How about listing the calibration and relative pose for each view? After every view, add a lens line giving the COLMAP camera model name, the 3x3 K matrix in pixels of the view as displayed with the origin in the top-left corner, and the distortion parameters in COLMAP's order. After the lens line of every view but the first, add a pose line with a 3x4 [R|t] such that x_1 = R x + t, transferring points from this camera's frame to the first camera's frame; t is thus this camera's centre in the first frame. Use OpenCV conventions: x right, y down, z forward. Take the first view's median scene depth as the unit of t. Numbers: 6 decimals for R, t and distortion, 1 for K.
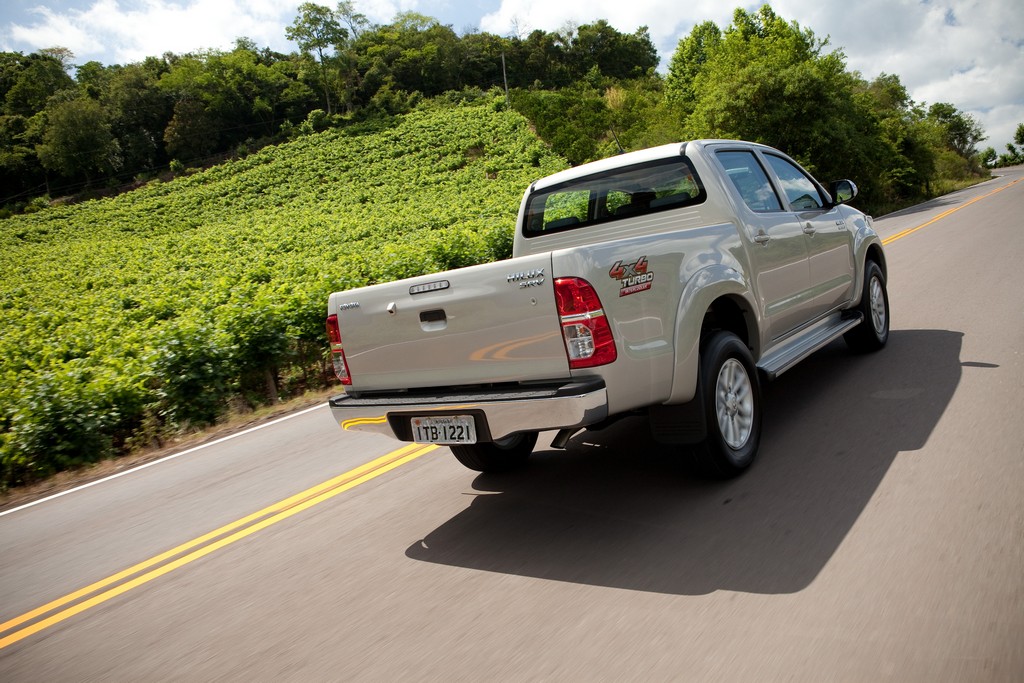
lens RADIAL K [[787.6, 0, 548.0], [0, 787.6, 344.0], [0, 0, 1]] dist [0.000888, 0.000735]
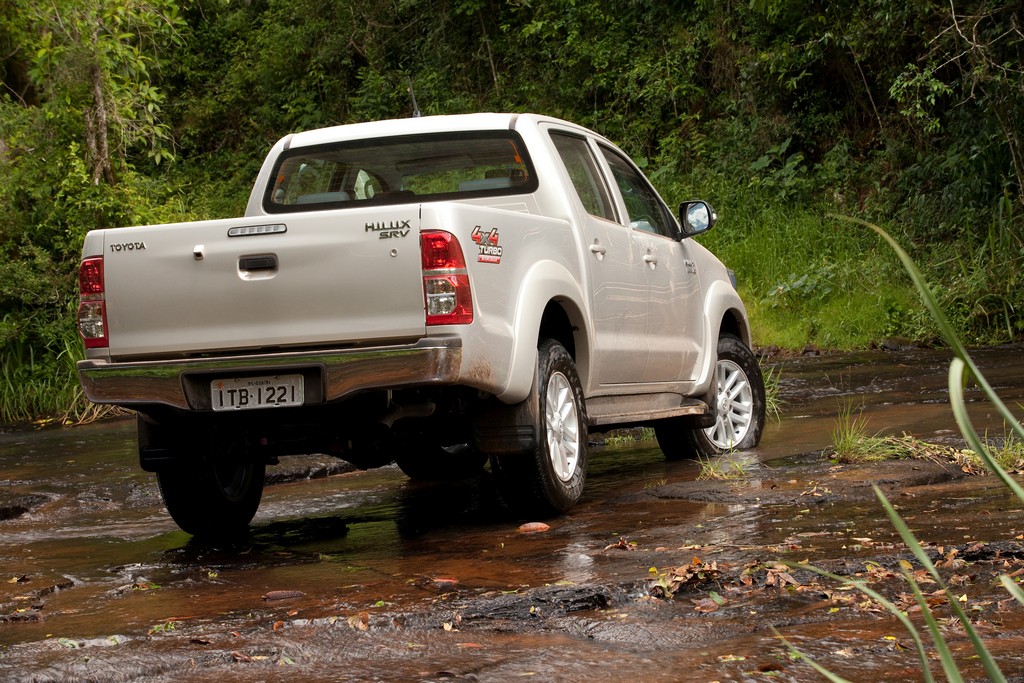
lens RADIAL K [[2982.7, 0, 512.0], [0, 2982.7, 341.5], [0, 0, 1]] dist [-0.140182, -0.472592]
pose [[0.947256, 0.129029, 0.293356, -0.833065], [-0.078458, 0.980882, -0.178086, 0.613176], [-0.310726, 0.145677, 0.939270, -2.175646]]
